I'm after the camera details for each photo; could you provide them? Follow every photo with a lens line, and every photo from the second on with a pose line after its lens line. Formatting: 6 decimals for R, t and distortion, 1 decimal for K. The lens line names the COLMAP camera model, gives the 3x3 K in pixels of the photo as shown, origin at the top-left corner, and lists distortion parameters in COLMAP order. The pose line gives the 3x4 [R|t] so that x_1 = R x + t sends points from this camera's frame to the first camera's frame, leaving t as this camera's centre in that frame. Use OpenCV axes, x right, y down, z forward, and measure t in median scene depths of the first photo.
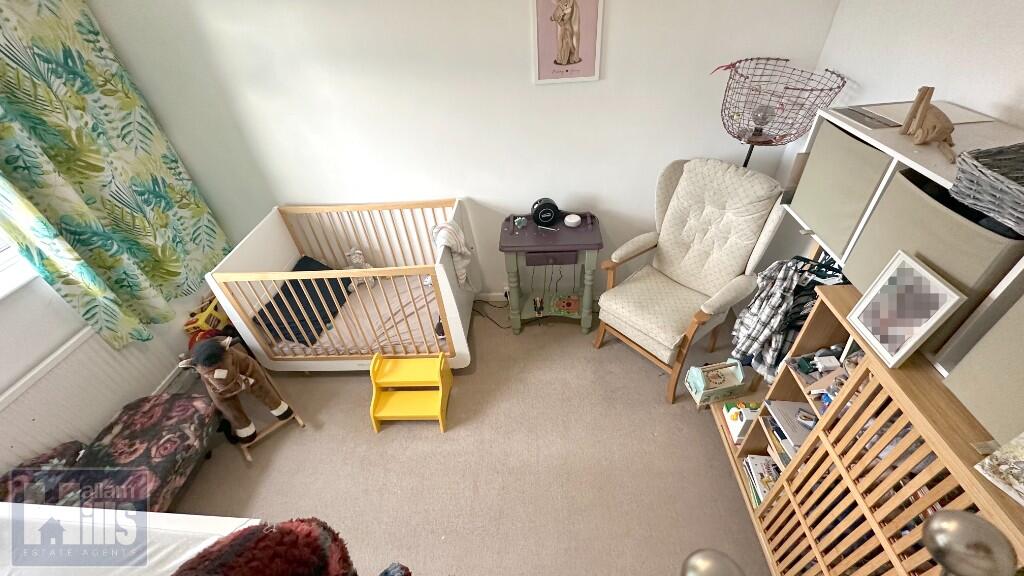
lens RADIAL K [[407.0, 0, 510.3], [0, 407.0, 287.8], [0, 0, 1]] dist [0.000479, 0.000275]
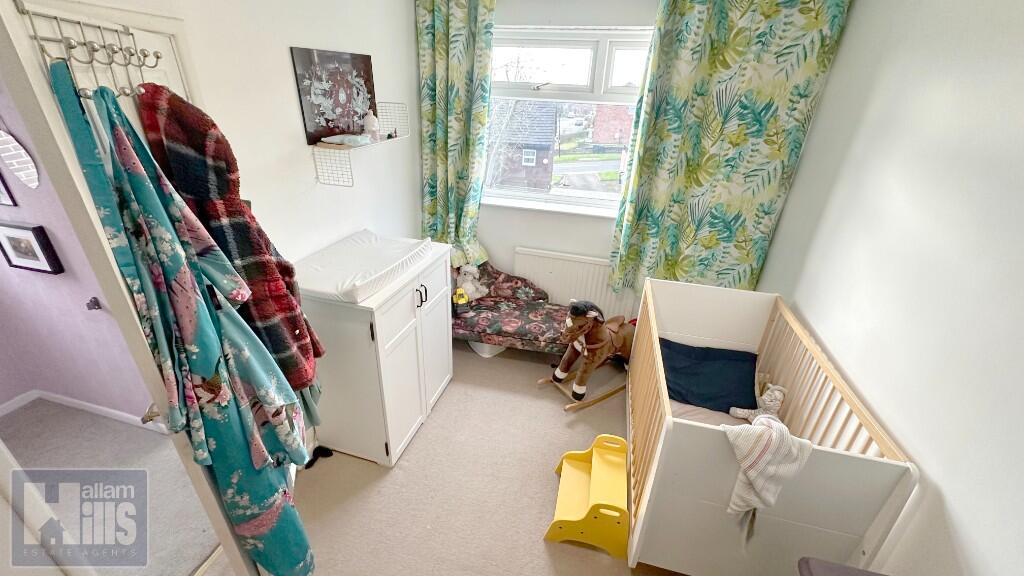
lens RADIAL K [[407.0, 0, 510.3], [0, 407.0, 287.8], [0, 0, 1]] dist [0.000479, 0.000275]
pose [[-0.213940, 0.475163, -0.853493, 0.320599], [-0.641146, 0.590888, 0.489676, -0.311025], [0.736995, 0.651975, 0.178235, 0.495232]]
